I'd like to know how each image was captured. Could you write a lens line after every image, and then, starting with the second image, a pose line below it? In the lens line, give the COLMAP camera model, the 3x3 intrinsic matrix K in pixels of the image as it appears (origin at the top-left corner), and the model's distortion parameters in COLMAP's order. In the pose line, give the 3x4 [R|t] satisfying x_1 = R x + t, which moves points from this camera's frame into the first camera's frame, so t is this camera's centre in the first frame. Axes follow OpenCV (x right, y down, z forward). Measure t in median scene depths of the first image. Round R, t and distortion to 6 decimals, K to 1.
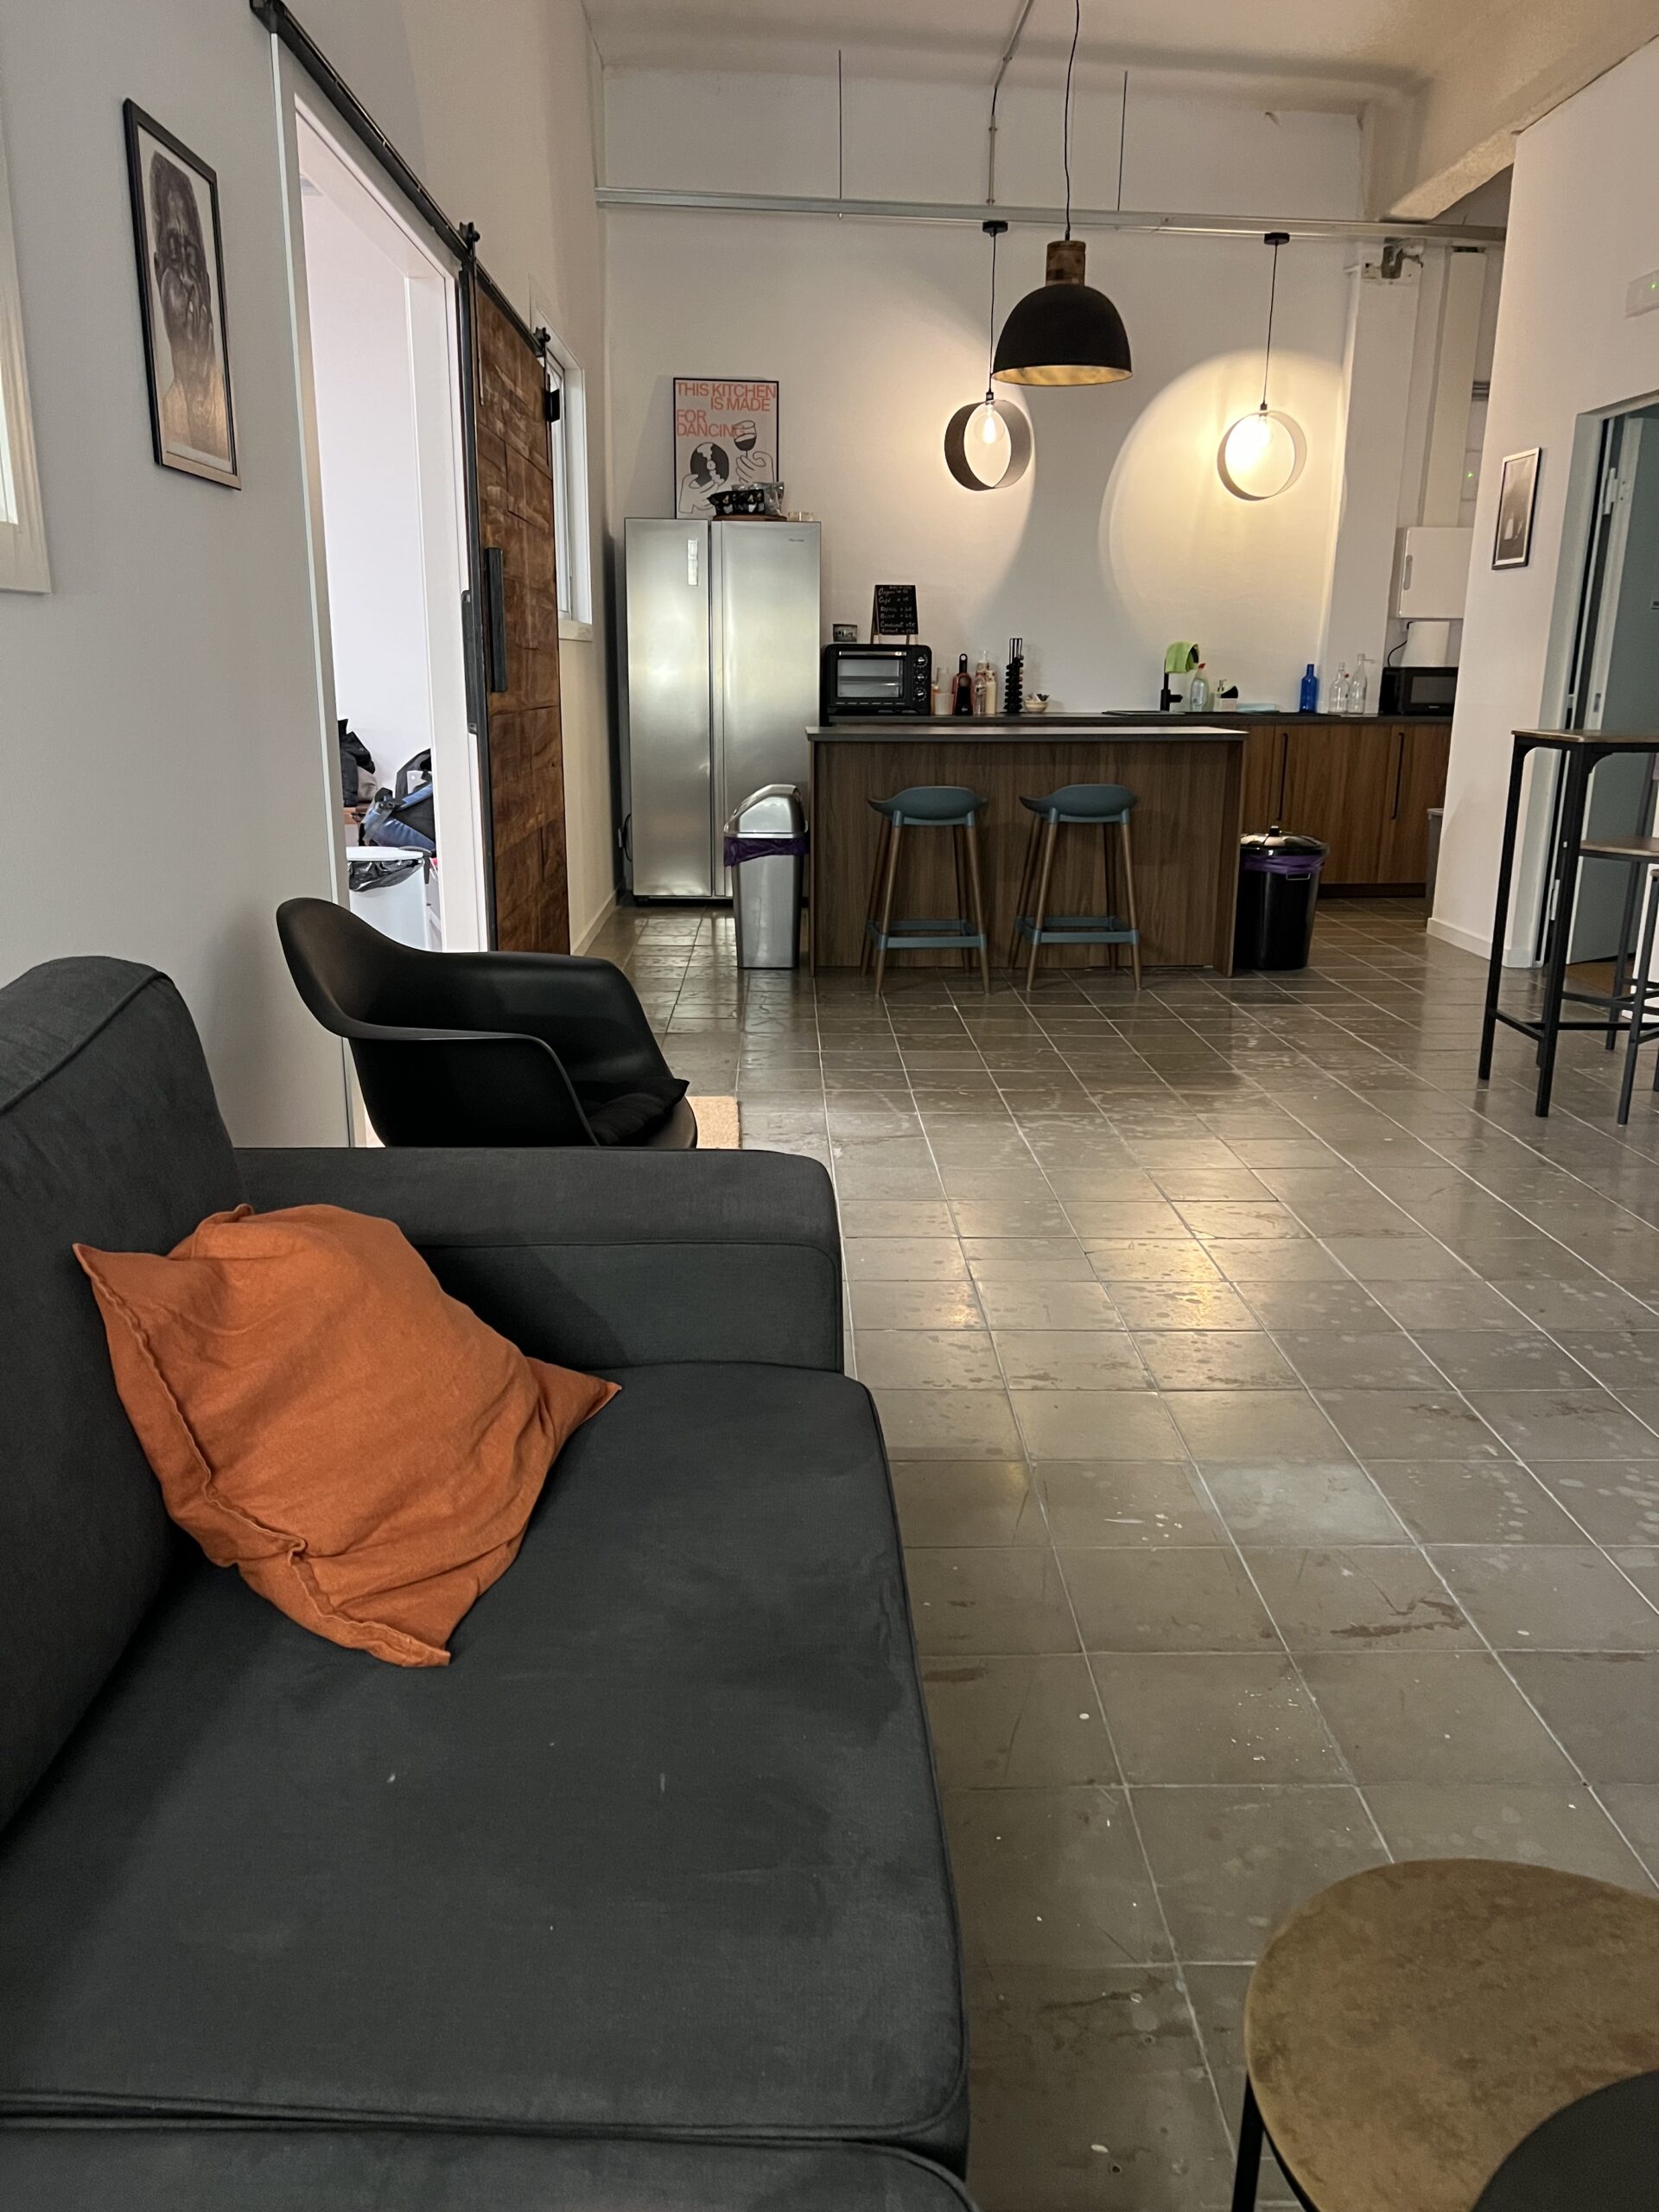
lens RADIAL K [[1679.5, 0, 840.3], [0, 1679.5, 1113.3], [0, 0, 1]] dist [0.032852, -0.018697]
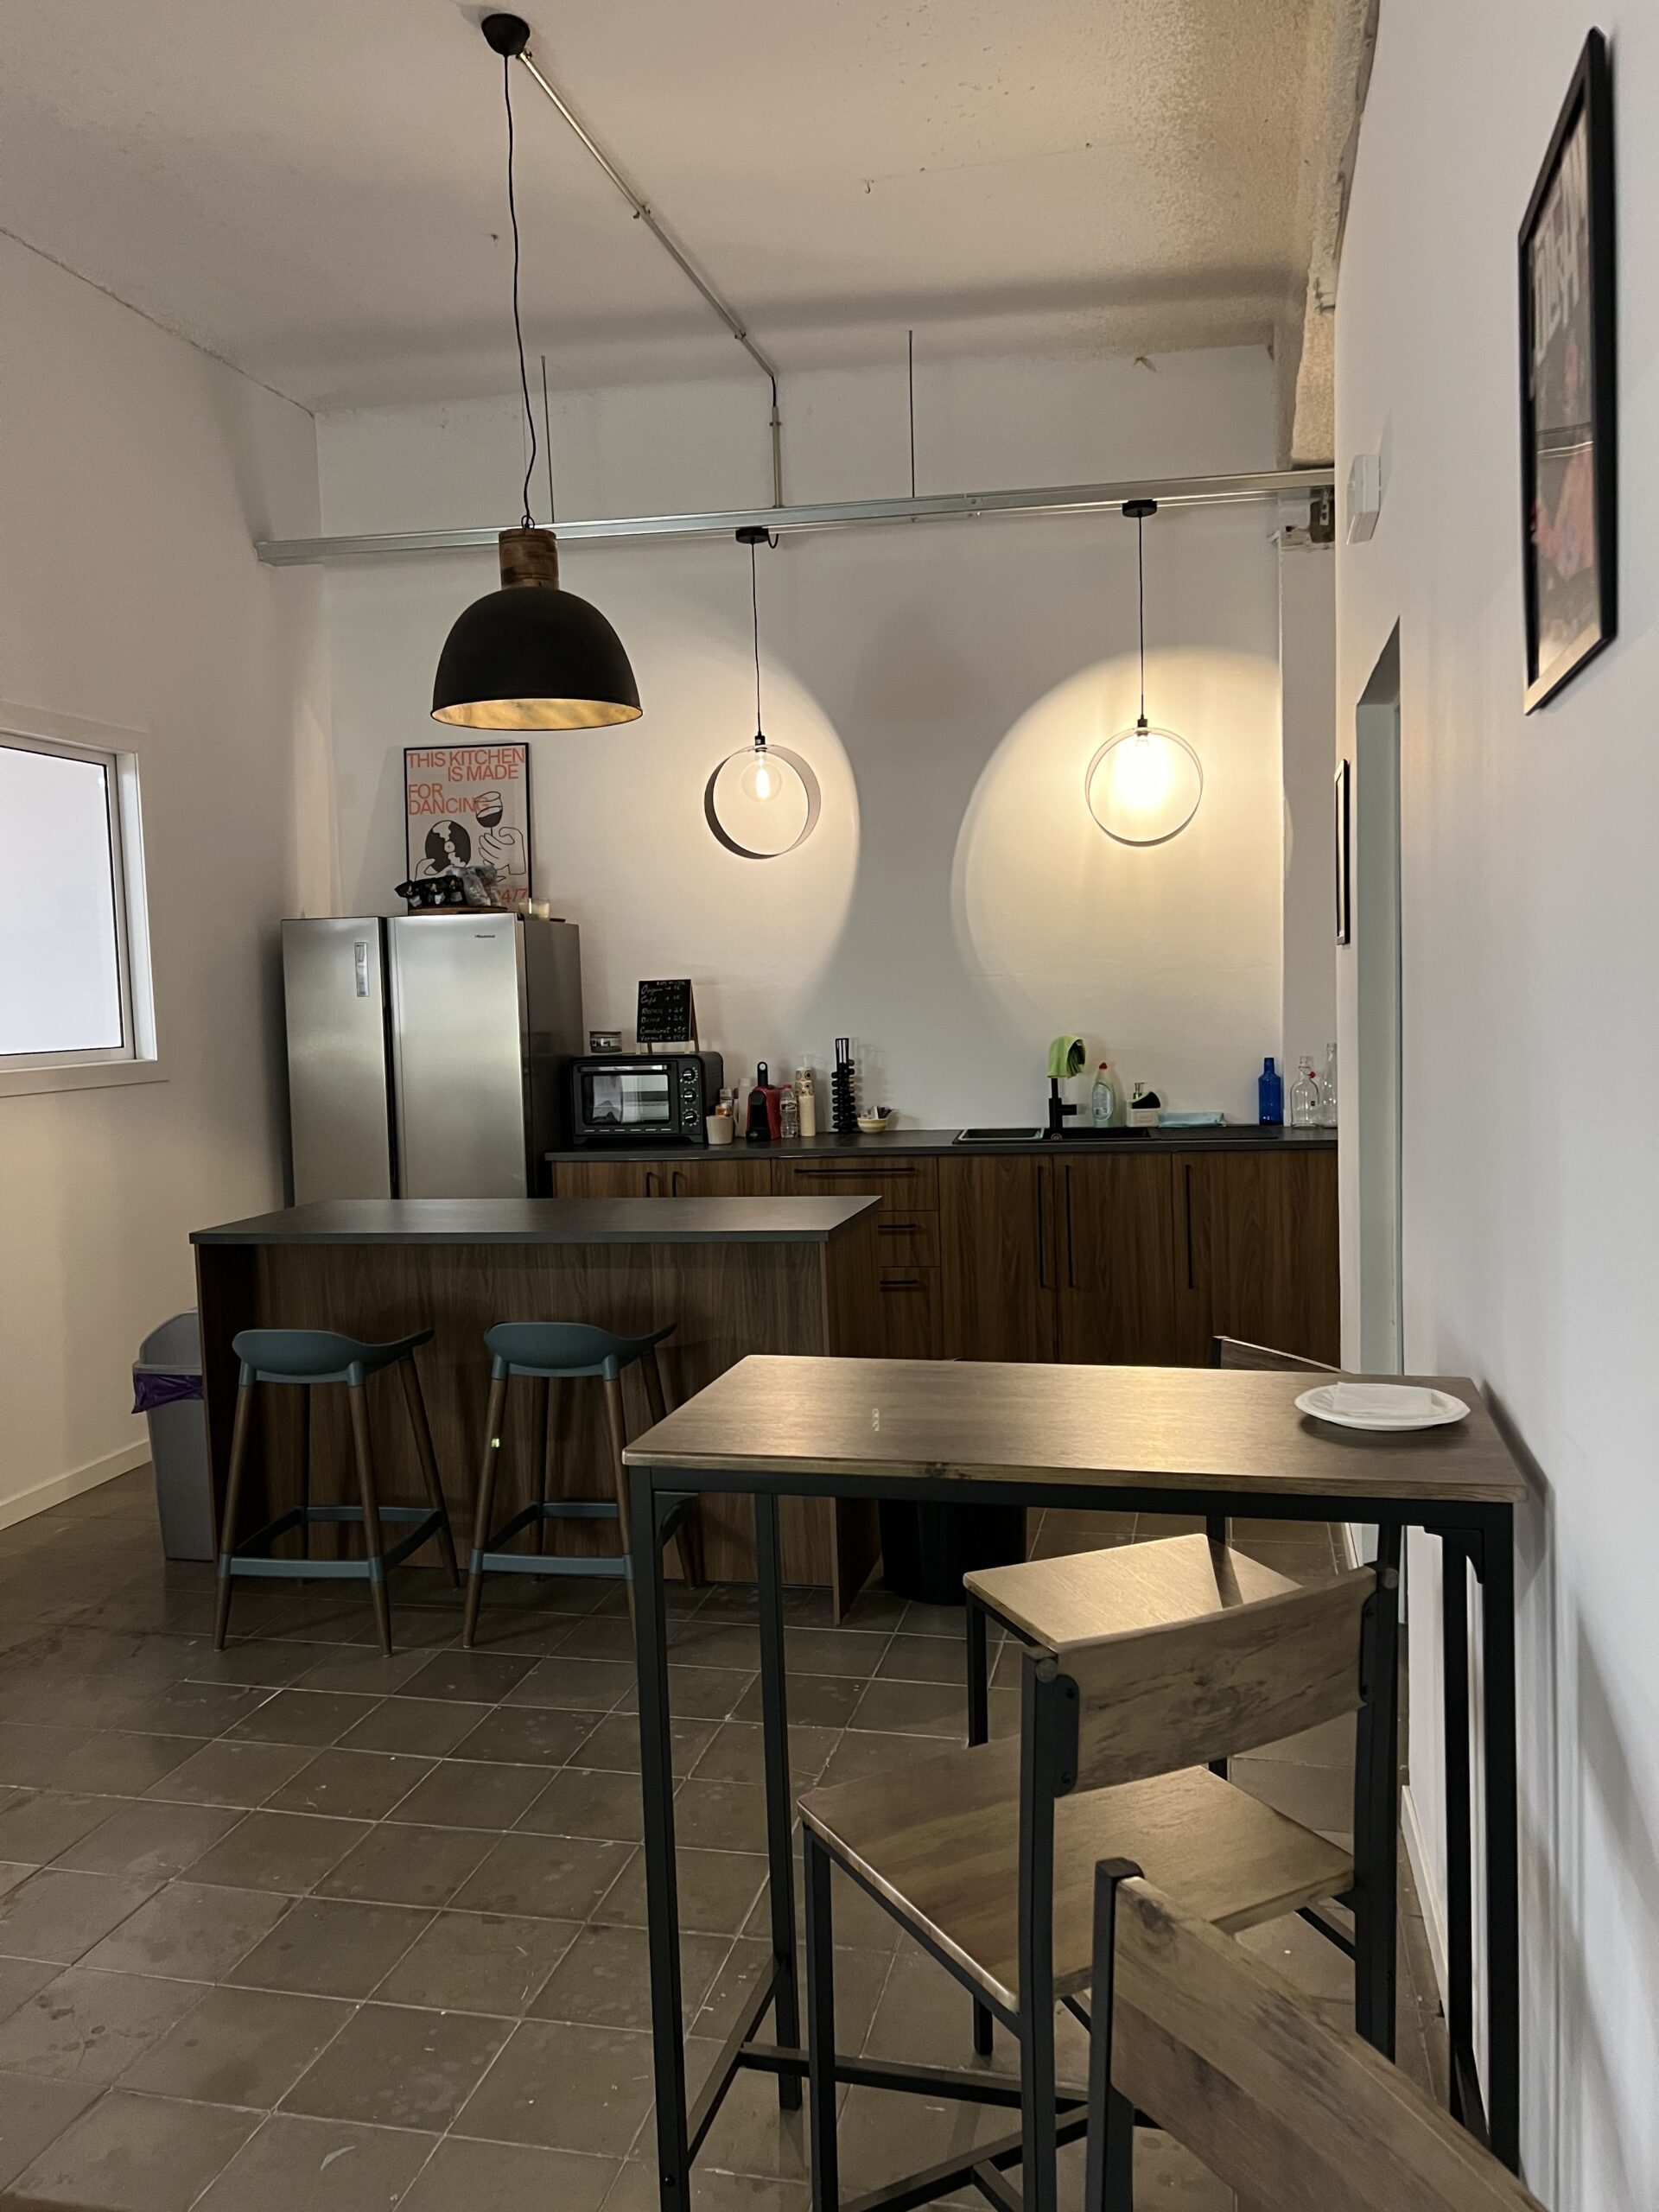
lens RADIAL K [[1679.5, 0, 821.6], [0, 1679.5, 1109.5], [0, 0, 1]] dist [0.032852, -0.018697]
pose [[0.962095, -0.020639, -0.271932, 0.308363], [-0.030614, 0.982656, -0.182893, -0.118064], [0.270991, 0.184285, 0.944777, 0.308900]]
